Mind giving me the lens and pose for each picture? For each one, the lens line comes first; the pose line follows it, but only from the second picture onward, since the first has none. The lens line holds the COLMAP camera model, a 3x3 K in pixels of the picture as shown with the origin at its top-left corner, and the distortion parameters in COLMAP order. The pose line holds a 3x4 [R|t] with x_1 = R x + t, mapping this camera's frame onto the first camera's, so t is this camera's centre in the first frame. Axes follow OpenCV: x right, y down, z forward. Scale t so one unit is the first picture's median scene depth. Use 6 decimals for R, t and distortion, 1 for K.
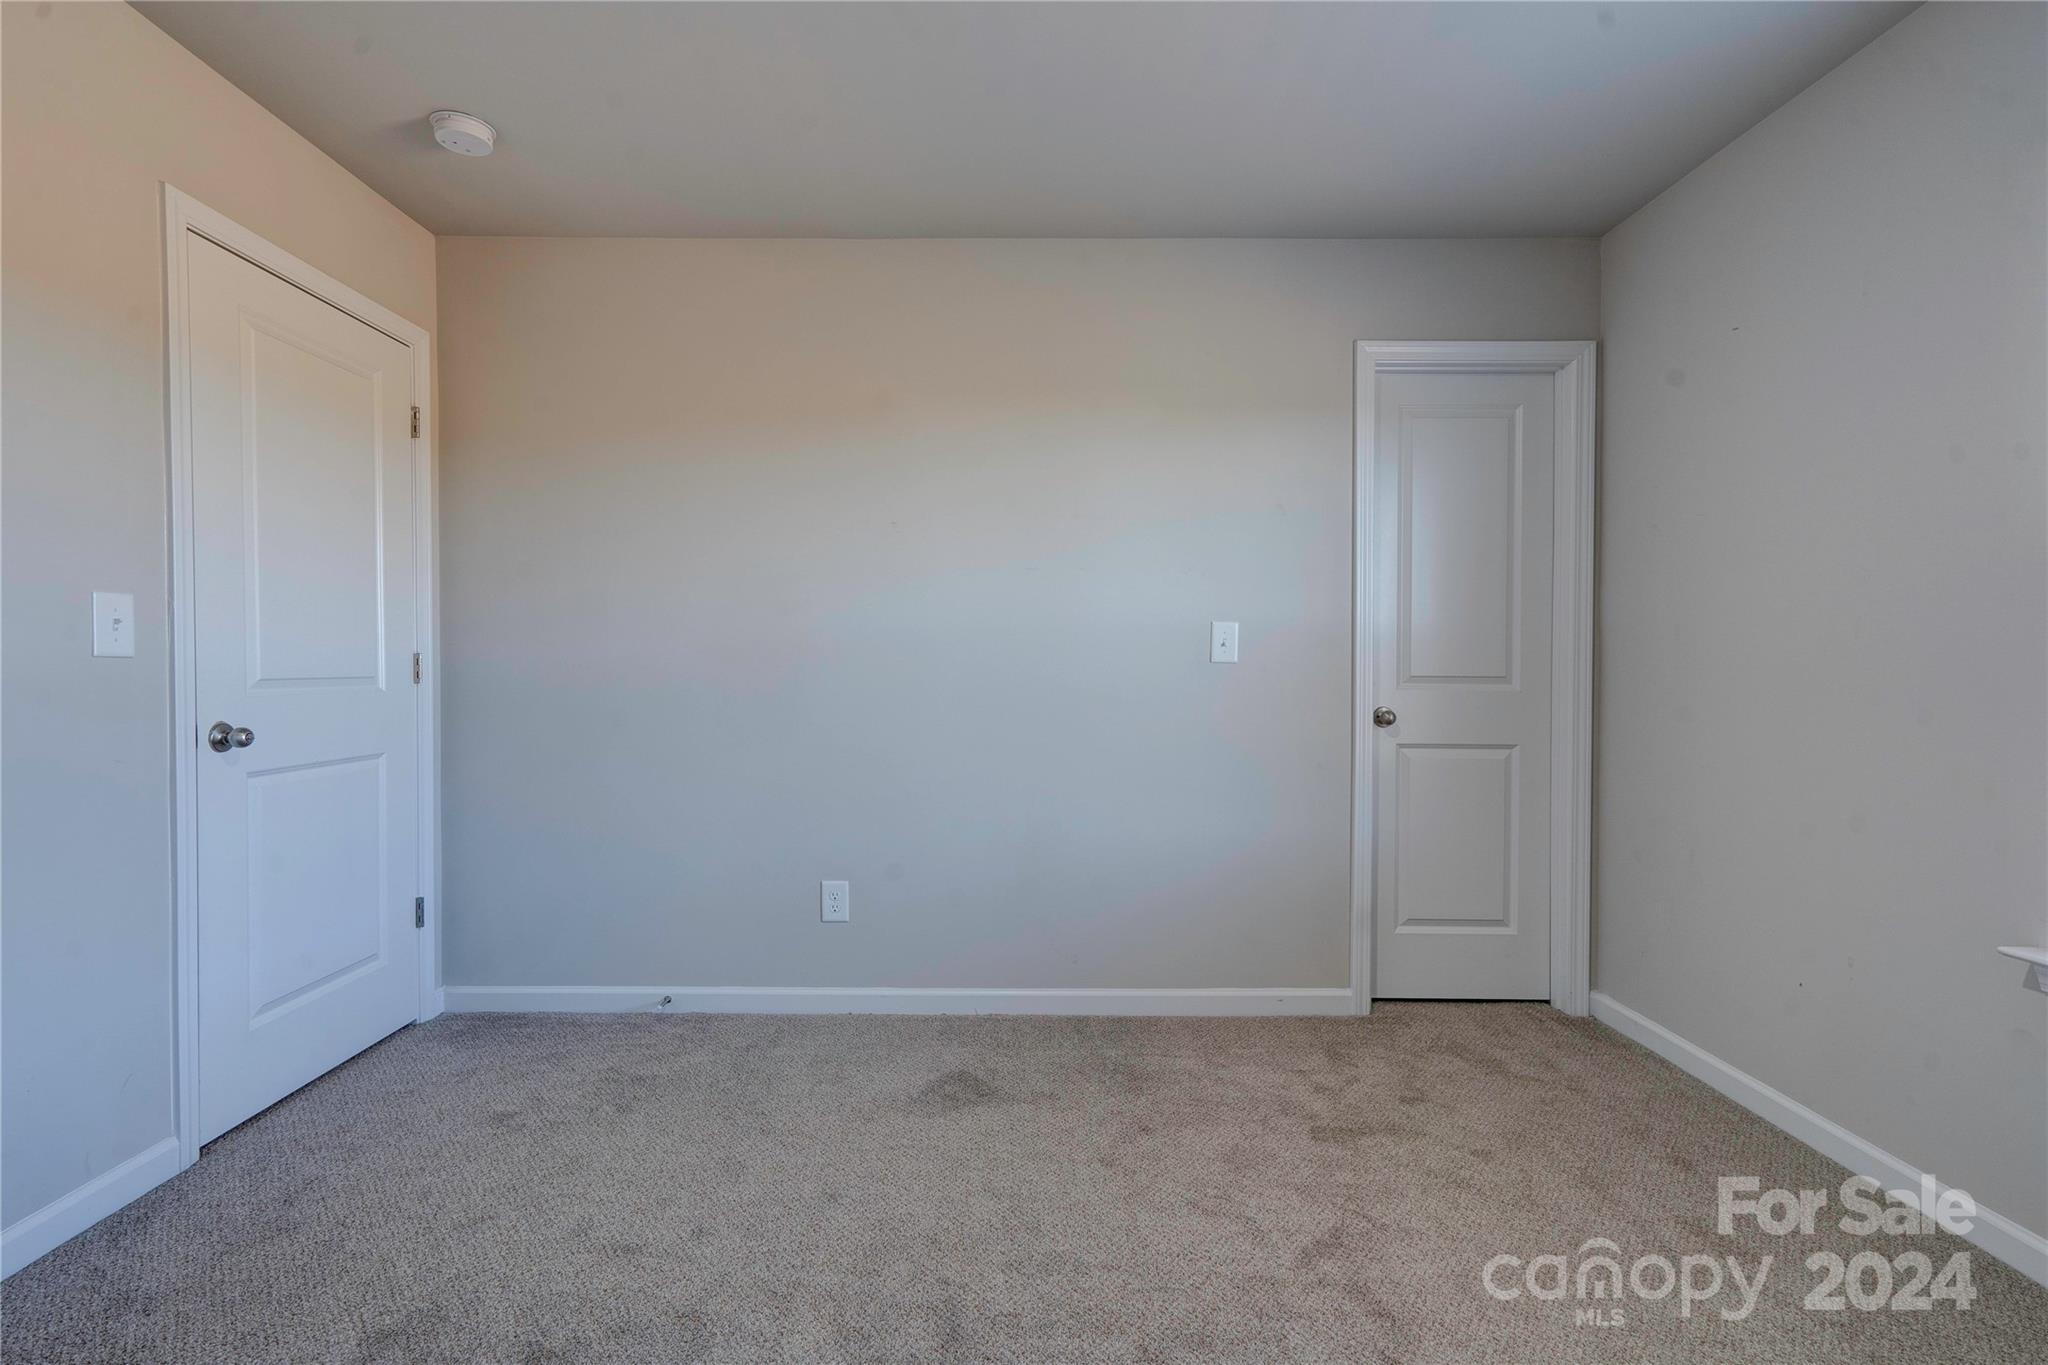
lens RADIAL K [[941.3, 0, 1001.7], [0, 941.3, 690.0], [0, 0, 1]] dist [-0.003315, 0.007257]
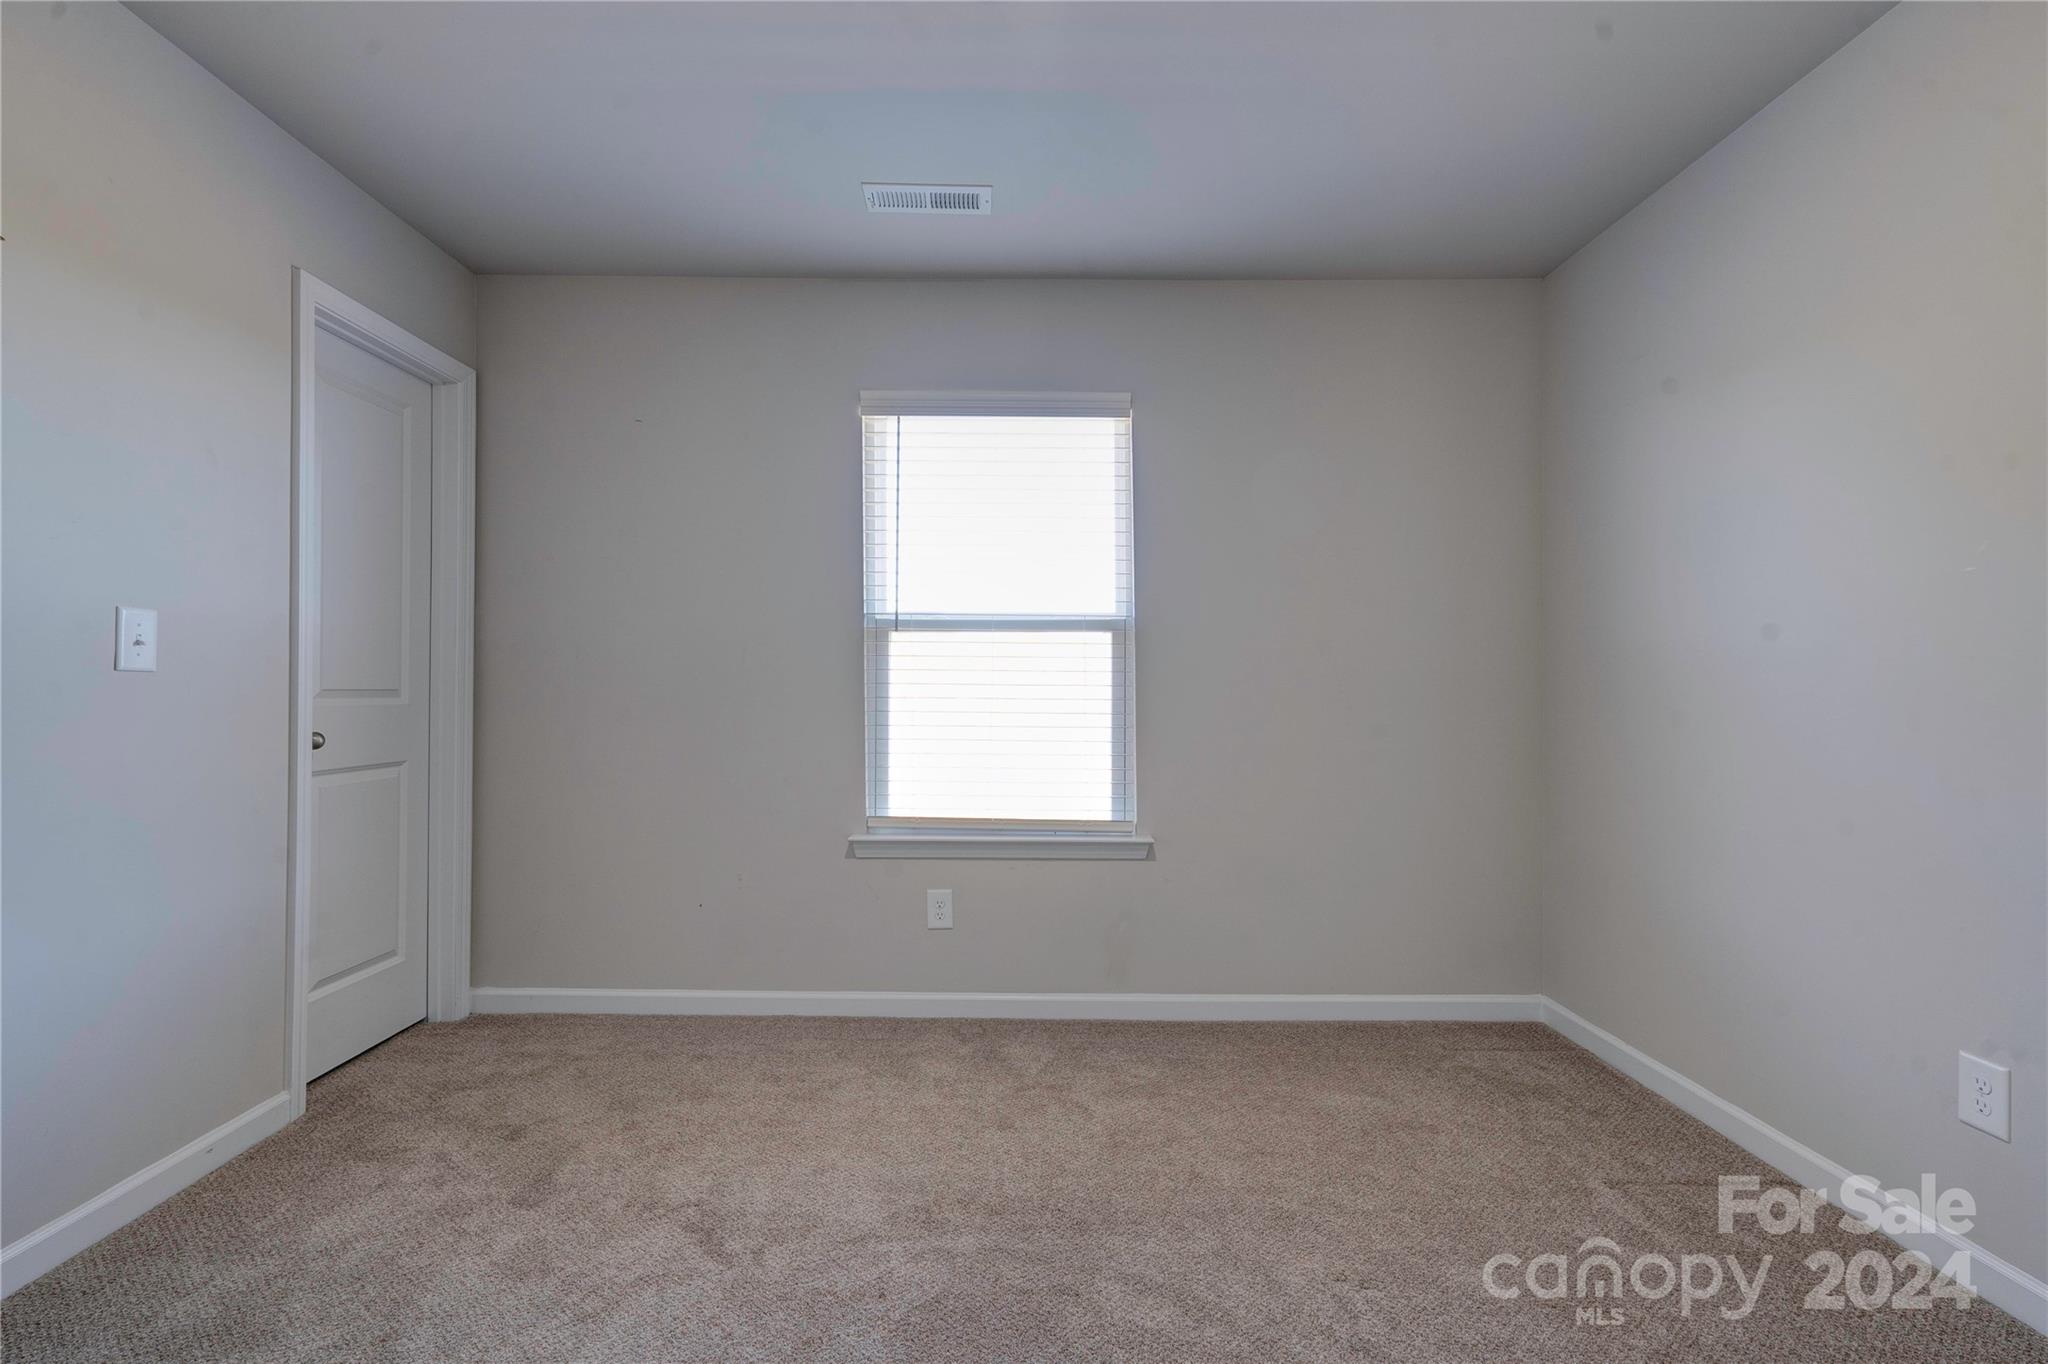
lens RADIAL K [[941.3, 0, 1009.4], [0, 941.3, 688.0], [0, 0, 1]] dist [-0.003315, 0.007257]
pose [[-0.010971, -0.006450, 0.999919, -0.442577], [0.018600, 0.999805, 0.006654, -0.011530], [-0.999767, 0.018671, -0.010849, 0.425881]]
